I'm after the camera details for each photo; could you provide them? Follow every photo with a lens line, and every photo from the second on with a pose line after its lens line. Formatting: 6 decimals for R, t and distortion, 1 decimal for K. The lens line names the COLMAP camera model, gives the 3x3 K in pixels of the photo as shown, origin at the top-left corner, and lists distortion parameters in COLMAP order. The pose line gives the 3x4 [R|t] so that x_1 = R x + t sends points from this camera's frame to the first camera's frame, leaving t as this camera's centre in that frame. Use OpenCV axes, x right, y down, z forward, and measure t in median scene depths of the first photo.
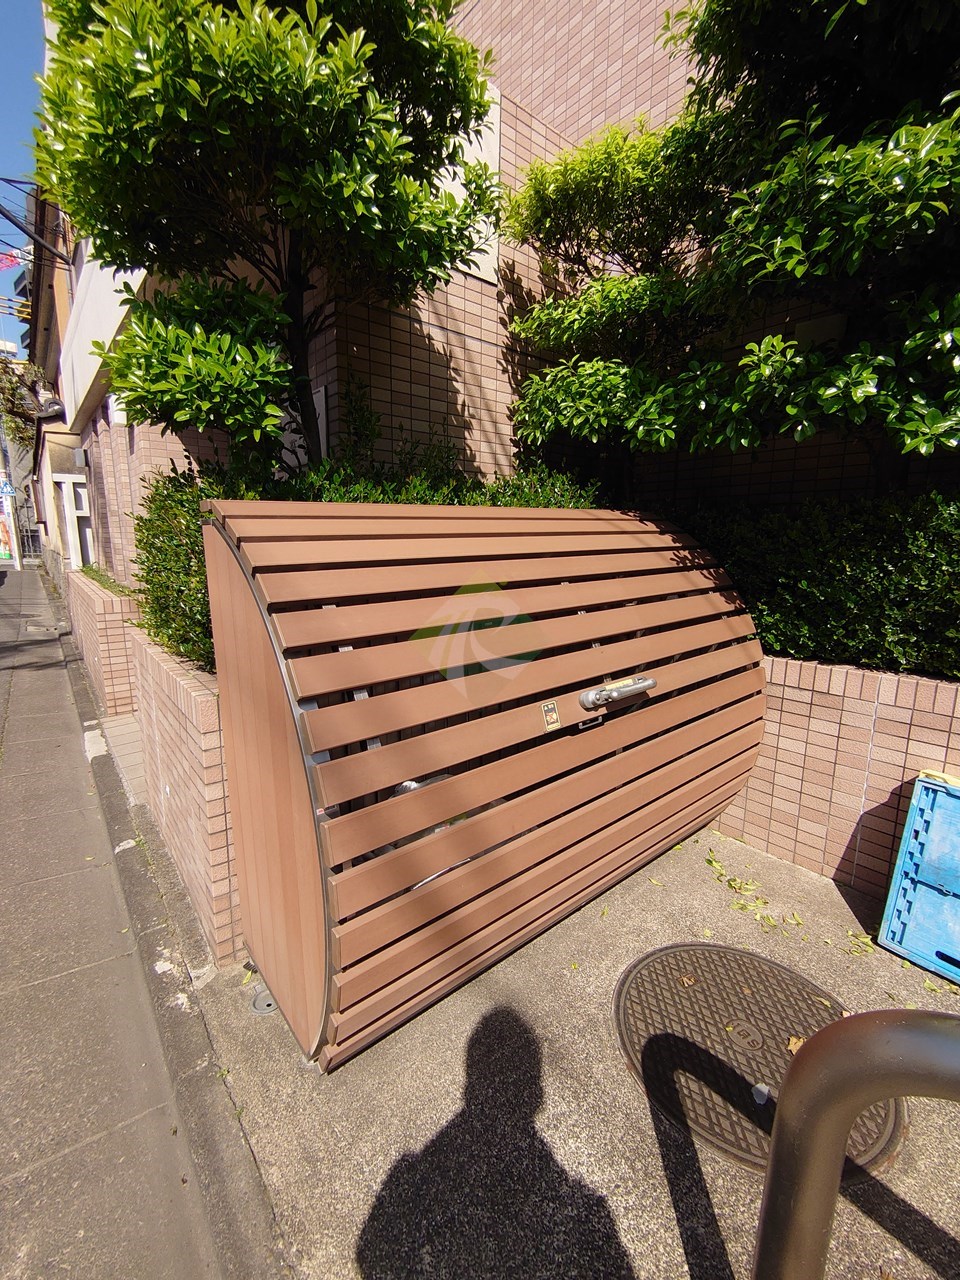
lens RADIAL K [[544.9, 0, 479.4], [0, 544.9, 638.8], [0, 0, 1]] dist [-0.002918, -0.000462]
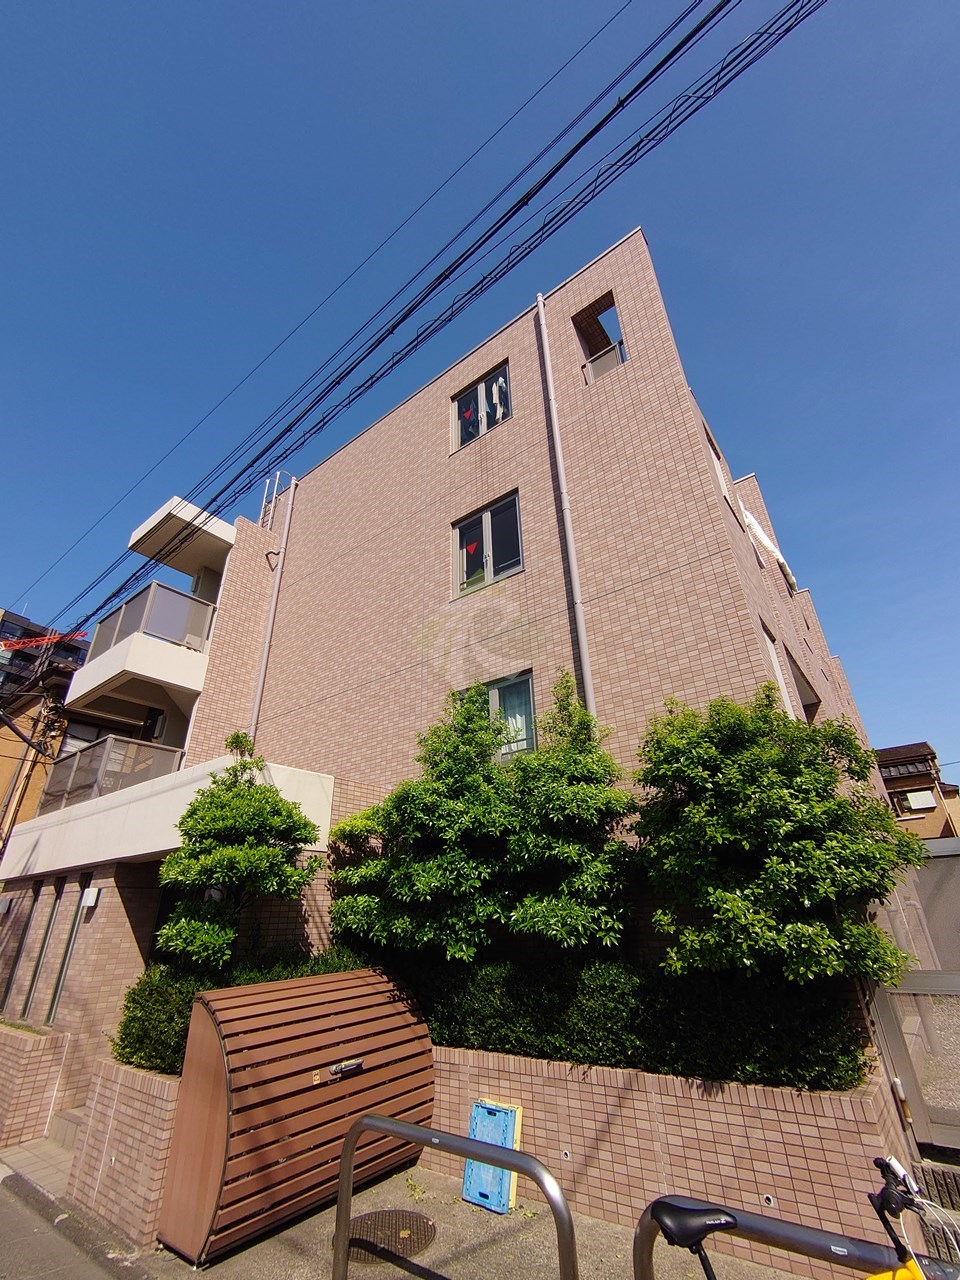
lens RADIAL K [[544.9, 0, 475.3], [0, 544.9, 643.4], [0, 0, 1]] dist [-0.002918, -0.000462]
pose [[0.976515, 0.067859, 0.204485, 0.136671], [0.070264, 0.796906, -0.600003, 0.066666], [-0.203671, 0.600280, 0.773422, -1.704154]]
